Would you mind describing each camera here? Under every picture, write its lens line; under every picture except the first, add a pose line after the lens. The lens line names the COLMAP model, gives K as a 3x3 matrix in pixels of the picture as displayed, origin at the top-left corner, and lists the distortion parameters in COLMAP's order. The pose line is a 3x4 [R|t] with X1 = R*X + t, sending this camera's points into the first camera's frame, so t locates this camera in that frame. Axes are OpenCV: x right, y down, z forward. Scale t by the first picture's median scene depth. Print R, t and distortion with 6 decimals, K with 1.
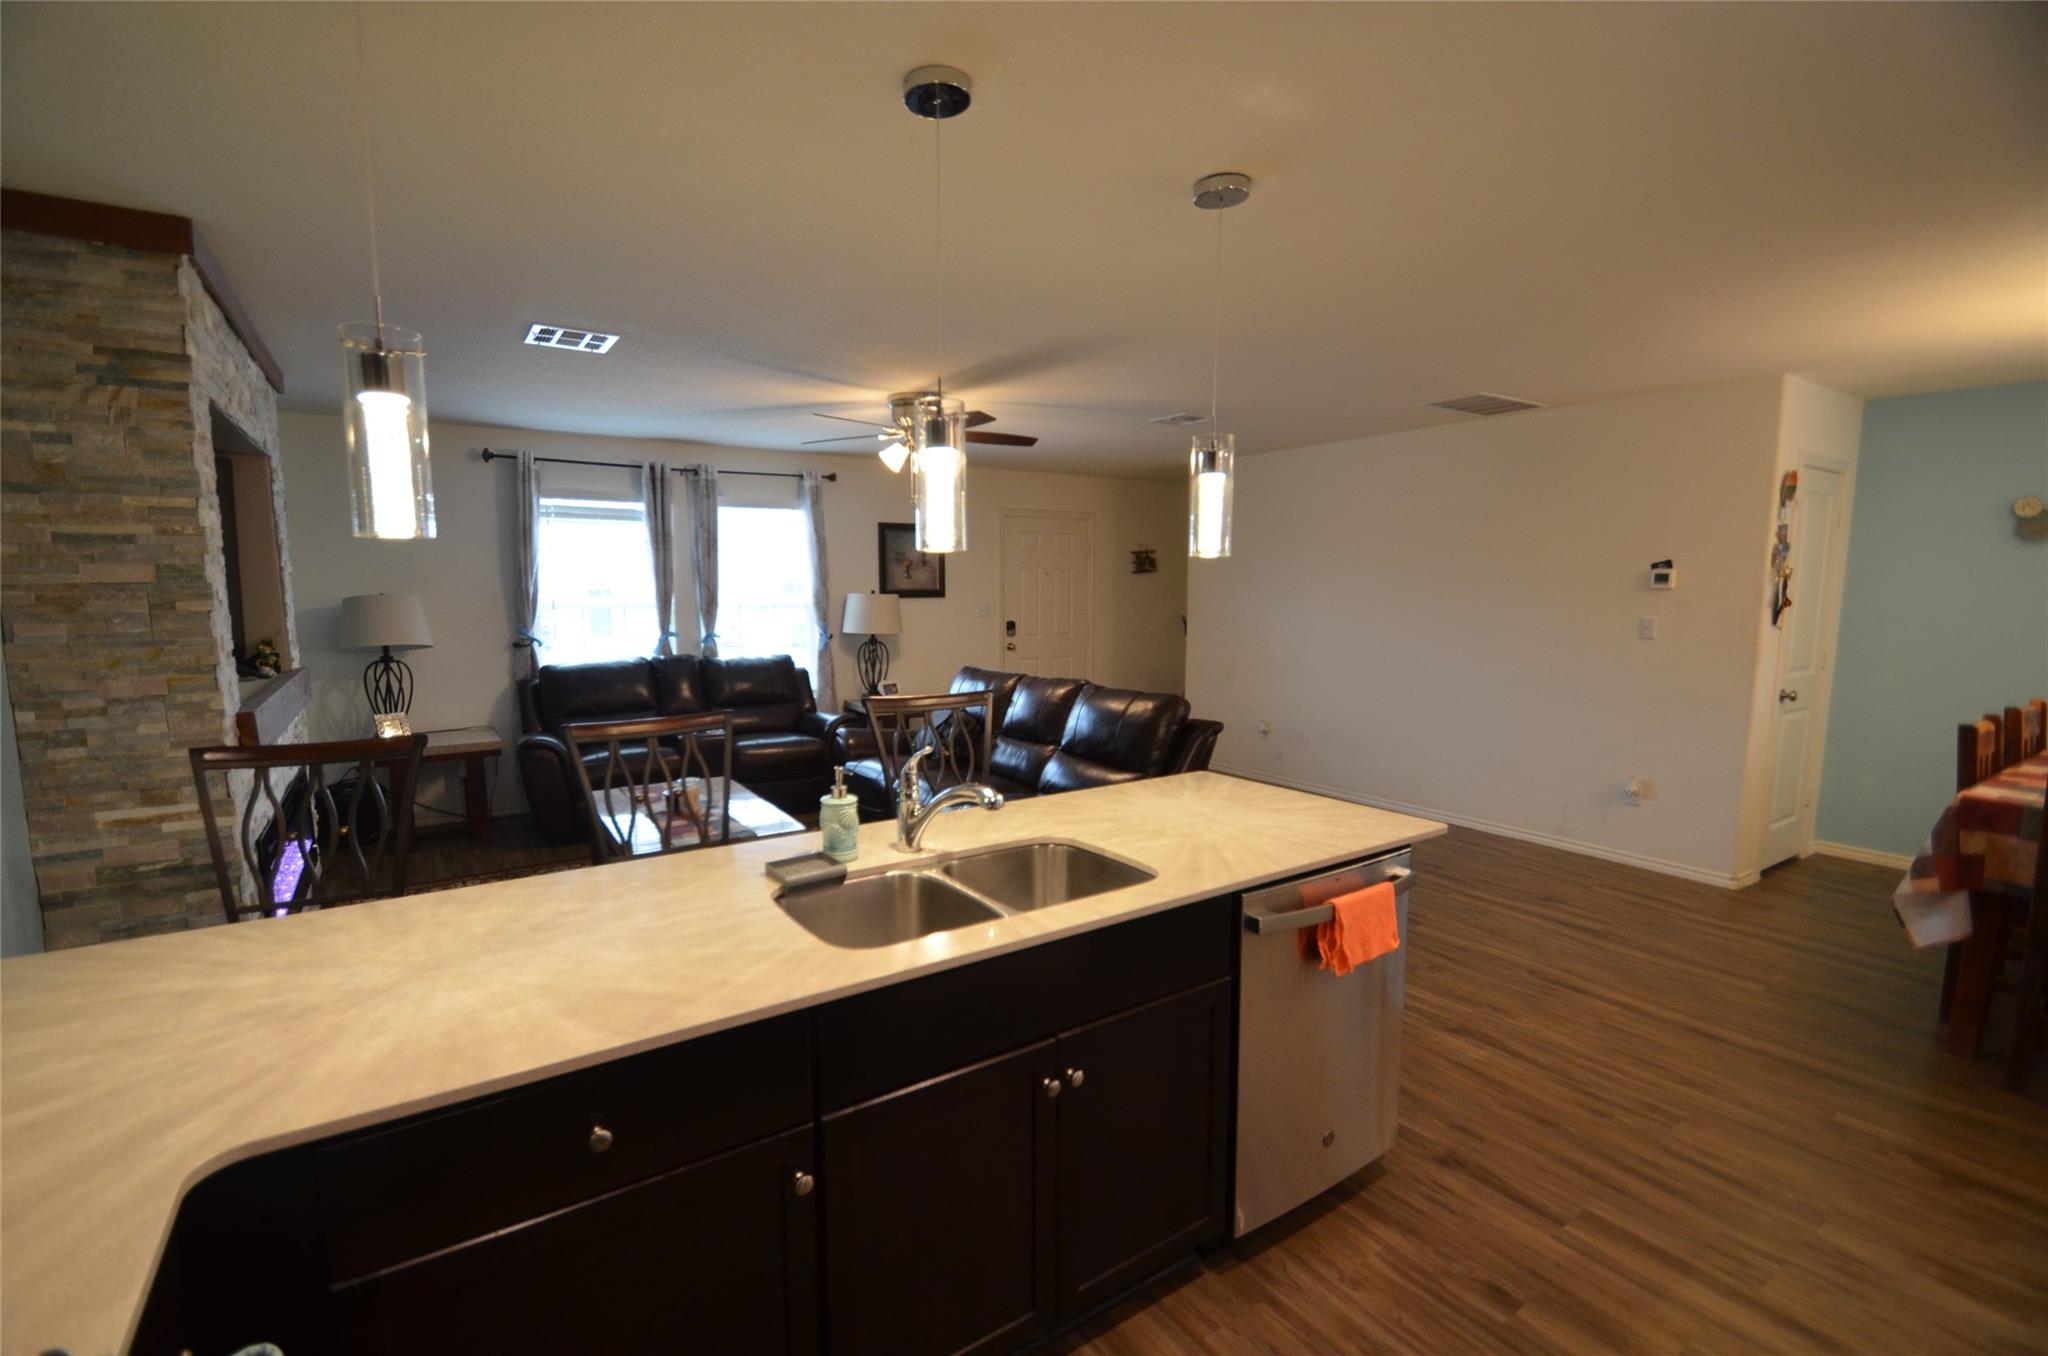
lens RADIAL K [[897.0, 0, 983.7], [0, 897.0, 703.3], [0, 0, 1]] dist [0.009905, -0.014396]
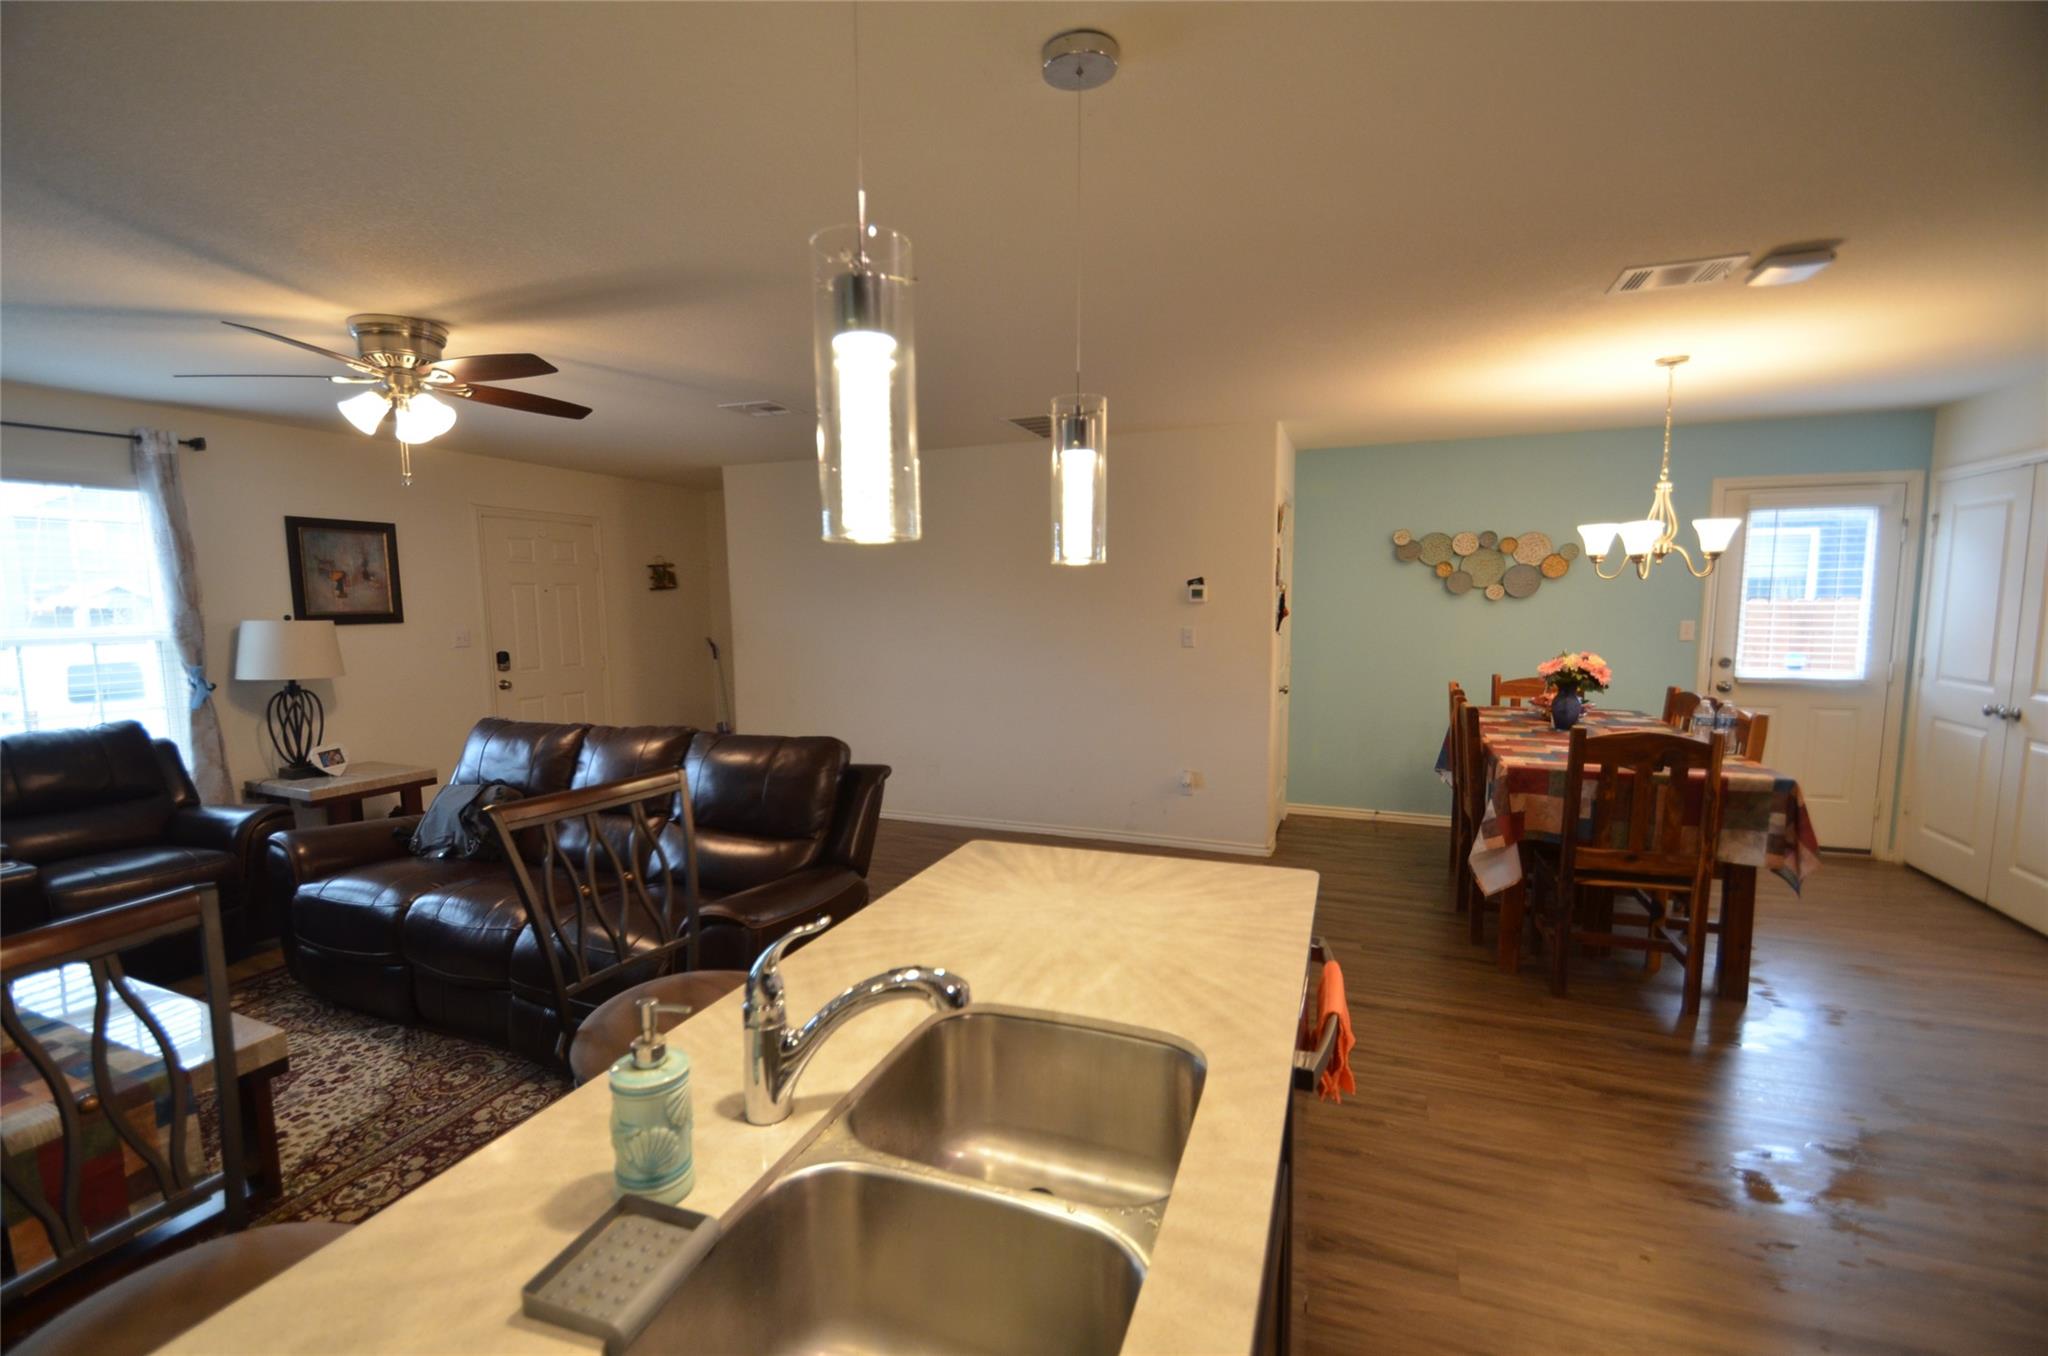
lens RADIAL K [[897.0, 0, 983.7], [0, 897.0, 703.3], [0, 0, 1]] dist [0.009905, -0.014396]
pose [[0.823476, -0.071747, 0.562796, -0.113176], [0.082937, 0.996539, 0.005690, -0.029386], [-0.561257, 0.041991, 0.826576, 0.218134]]
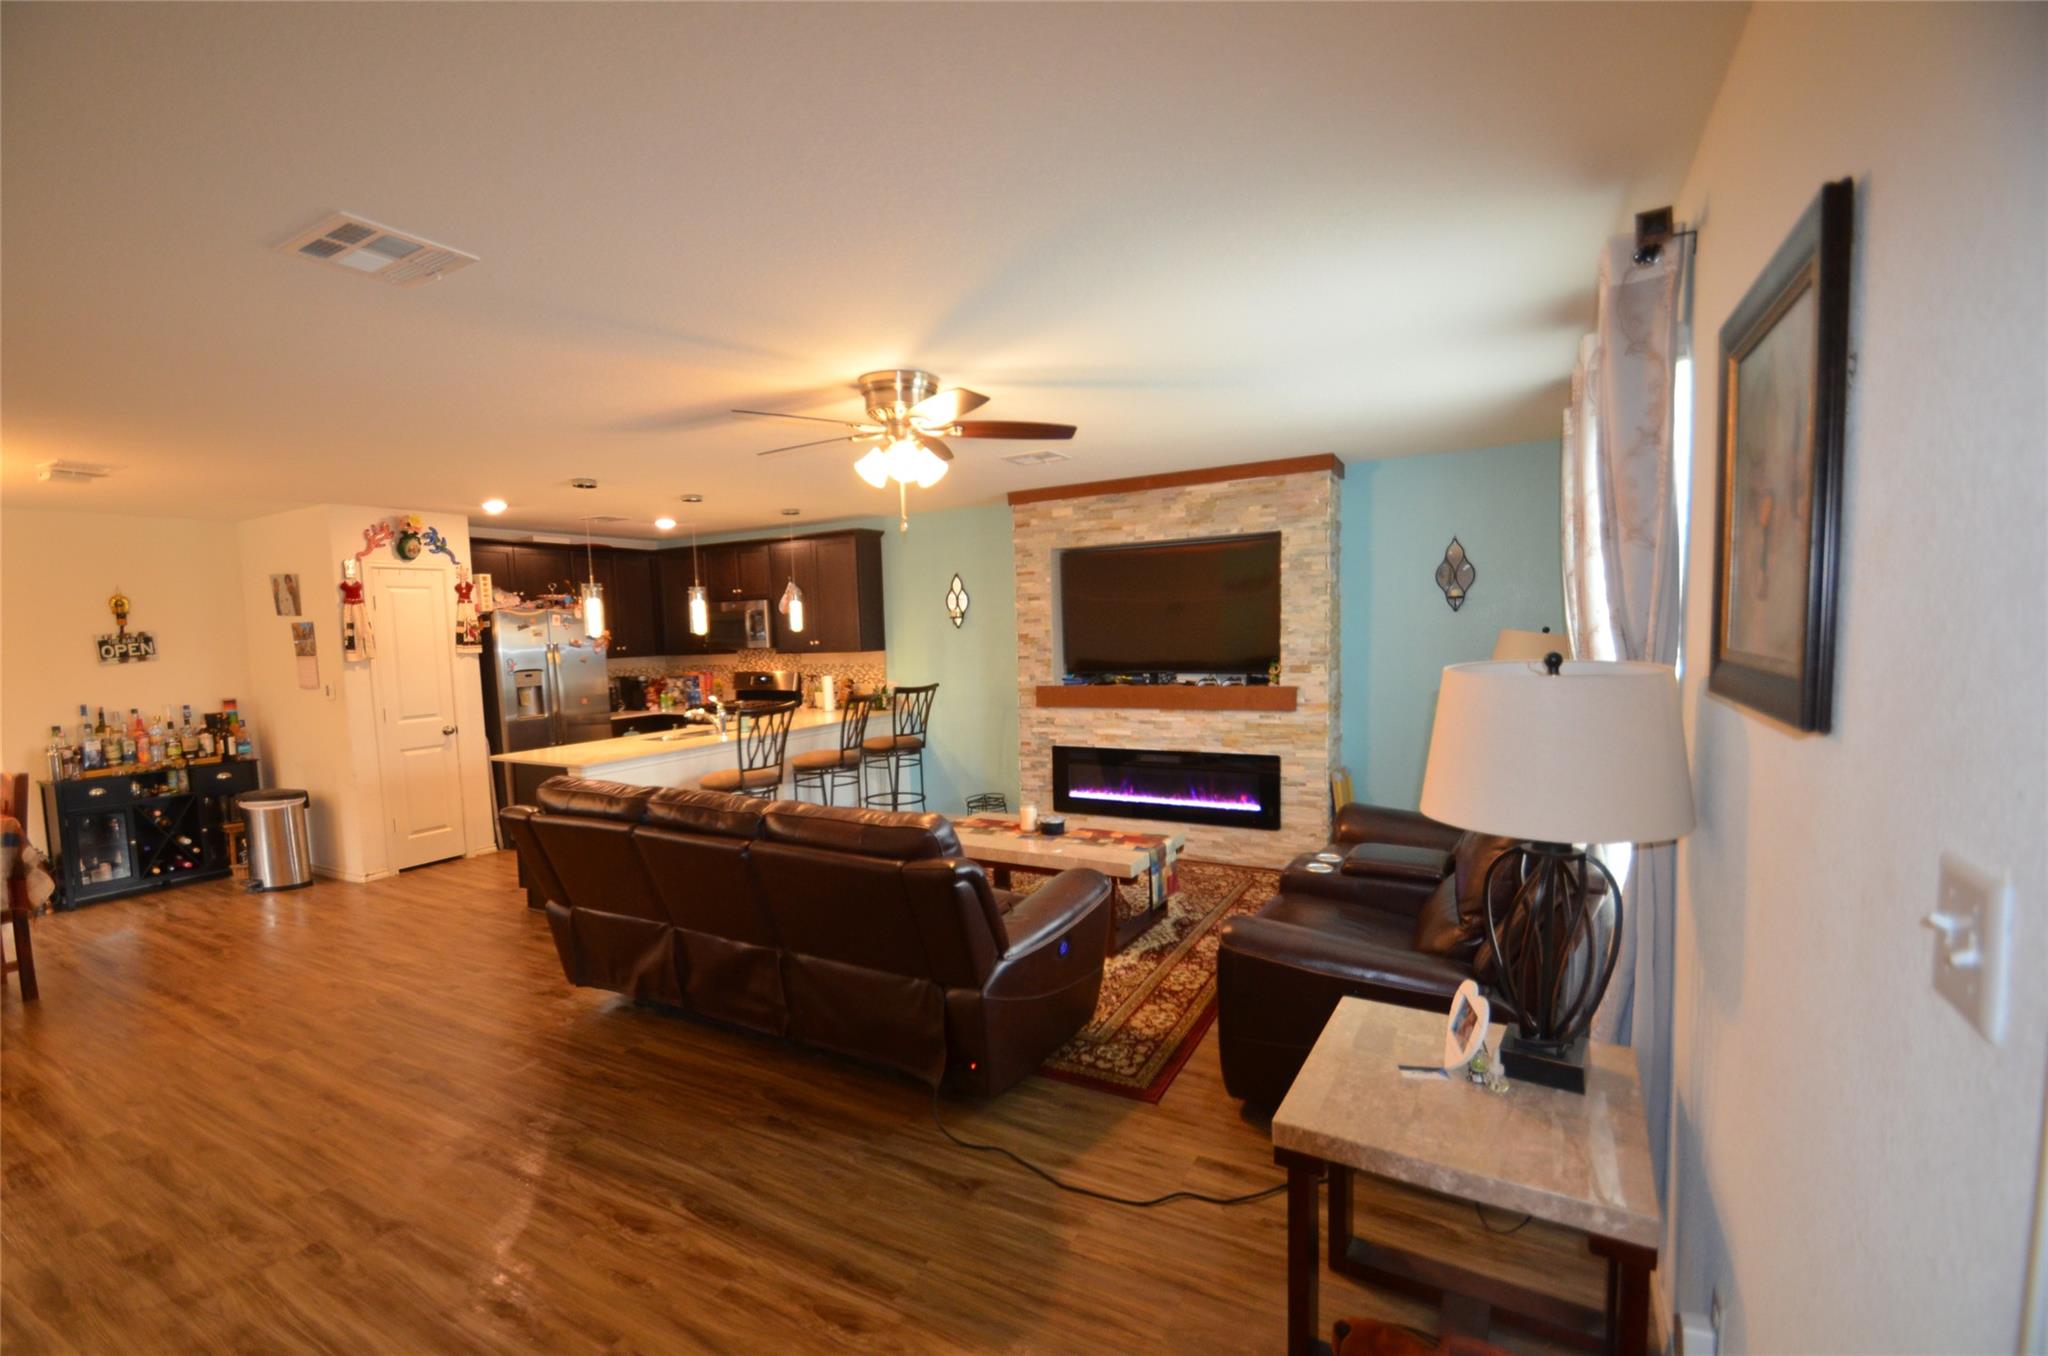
lens RADIAL K [[897.0, 0, 983.7], [0, 897.0, 703.3], [0, 0, 1]] dist [0.009905, -0.014396]
pose [[-0.888326, 0.069324, -0.453950, 0.206765], [-0.025969, 0.979374, 0.200381, -0.235577], [0.458478, 0.189792, -0.868203, 1.710833]]
